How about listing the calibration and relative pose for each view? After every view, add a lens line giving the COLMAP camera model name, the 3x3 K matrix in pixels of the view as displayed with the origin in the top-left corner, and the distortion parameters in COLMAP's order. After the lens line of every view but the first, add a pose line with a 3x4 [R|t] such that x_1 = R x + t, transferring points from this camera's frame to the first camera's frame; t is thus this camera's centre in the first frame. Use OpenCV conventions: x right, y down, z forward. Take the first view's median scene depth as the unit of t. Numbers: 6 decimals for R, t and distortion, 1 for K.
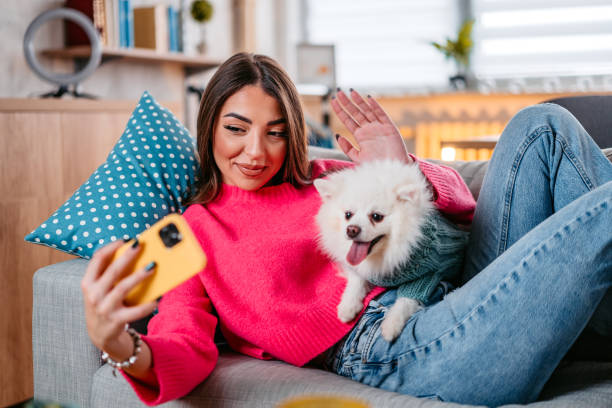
lens RADIAL K [[1016.3, 0, 306.0], [0, 1016.3, 204.0], [0, 0, 1]] dist [0.015435, -0.114375]
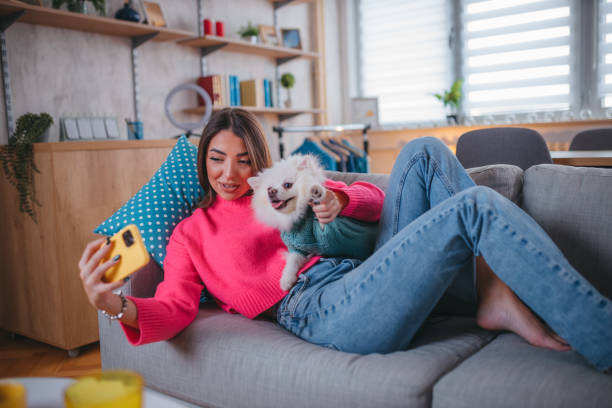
lens RADIAL K [[592.1, 0, 306.0], [0, 592.1, 204.0], [0, 0, 1]] dist [-0.069094, 0.126591]
pose [[0.985803, -0.009068, -0.167658, 0.210452], [0.012361, 0.999750, 0.018606, -0.022408], [0.167448, -0.020414, 0.985670, 0.161674]]
